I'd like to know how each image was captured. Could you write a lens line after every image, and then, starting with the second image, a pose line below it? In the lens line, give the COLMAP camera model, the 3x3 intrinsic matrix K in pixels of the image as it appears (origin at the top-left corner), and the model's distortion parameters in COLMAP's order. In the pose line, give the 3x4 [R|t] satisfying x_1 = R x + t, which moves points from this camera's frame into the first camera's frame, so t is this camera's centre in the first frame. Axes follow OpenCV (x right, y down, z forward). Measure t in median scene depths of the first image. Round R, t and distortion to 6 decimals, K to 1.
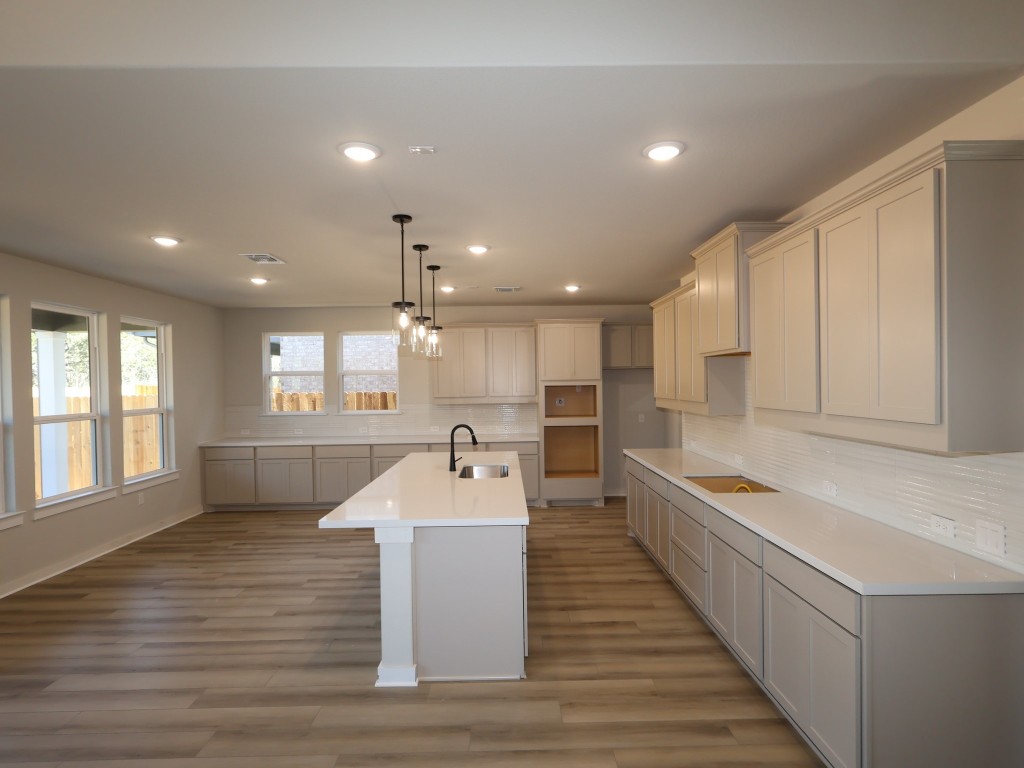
lens RADIAL K [[535.7, 0, 510.2], [0, 535.7, 387.0], [0, 0, 1]] dist [-0.000190, -0.000075]
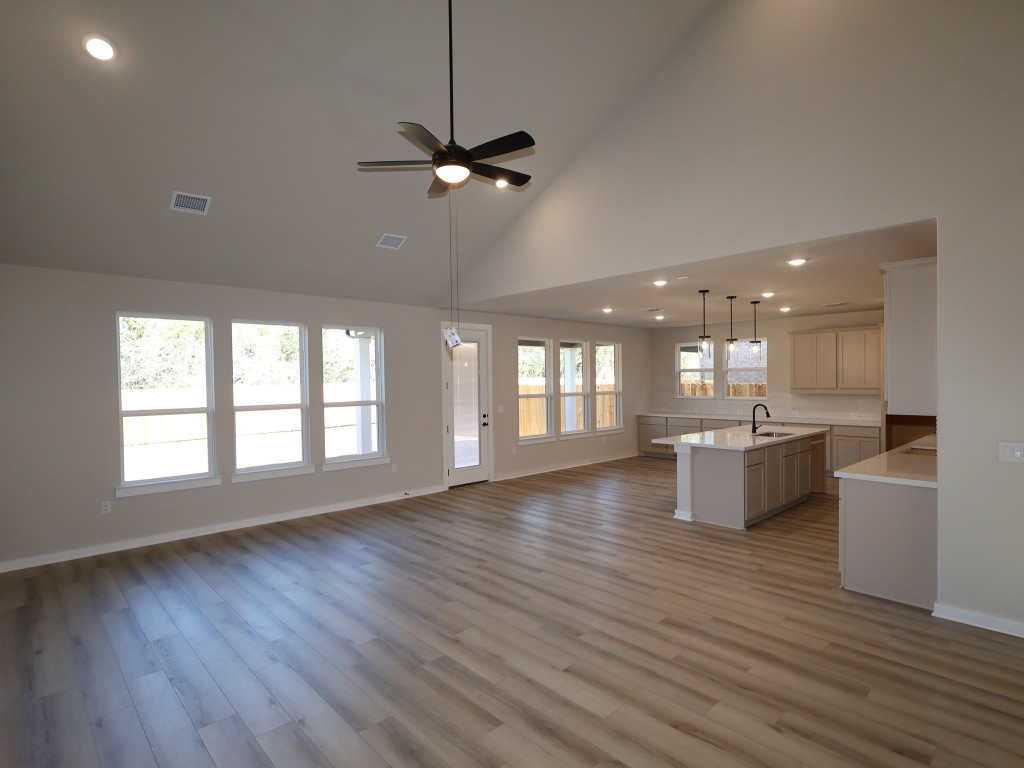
lens RADIAL K [[535.7, 0, 513.3], [0, 535.7, 383.5], [0, 0, 1]] dist [-0.000190, -0.000075]
pose [[0.678326, 0.012295, -0.734658, 0.460686], [-0.004166, 0.999908, 0.012888, -0.007403], [0.734749, -0.005682, 0.678315, -0.489544]]
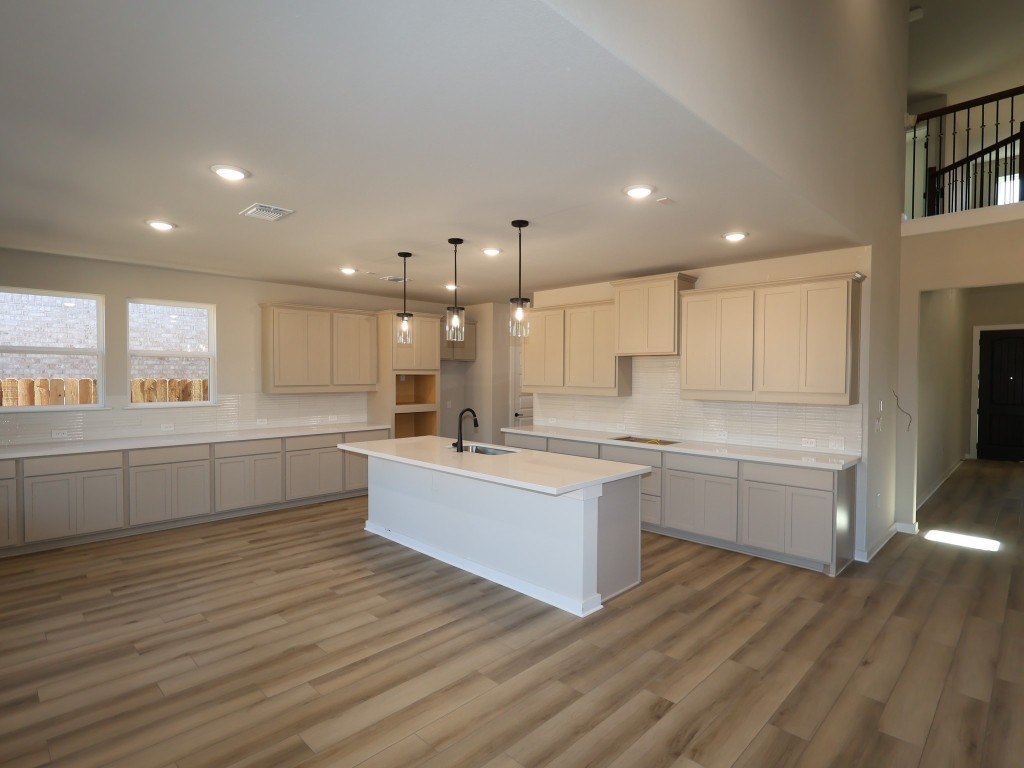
lens RADIAL K [[535.7, 0, 512.6], [0, 535.7, 382.4], [0, 0, 1]] dist [-0.000190, -0.000075]
pose [[0.712755, 0.007311, 0.701375, -0.625725], [-0.010781, 0.999942, 0.000533, 0.012428], [-0.701330, -0.007942, 0.712792, 0.125786]]
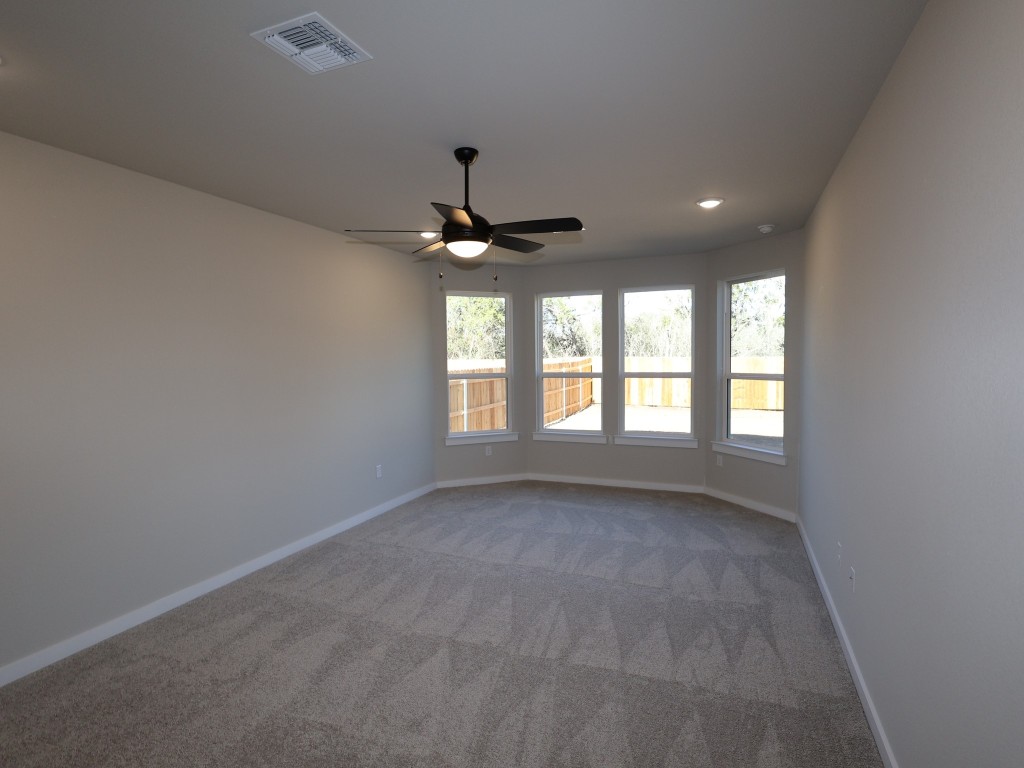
lens RADIAL K [[535.7, 0, 516.0], [0, 535.7, 385.9], [0, 0, 1]] dist [-0.000190, -0.000075]
pose [[-0.379368, 0.079567, -0.921818, 0.338771], [0.026959, 0.996823, 0.074946, -0.014111], [0.924853, 0.003581, -0.380308, 1.553856]]
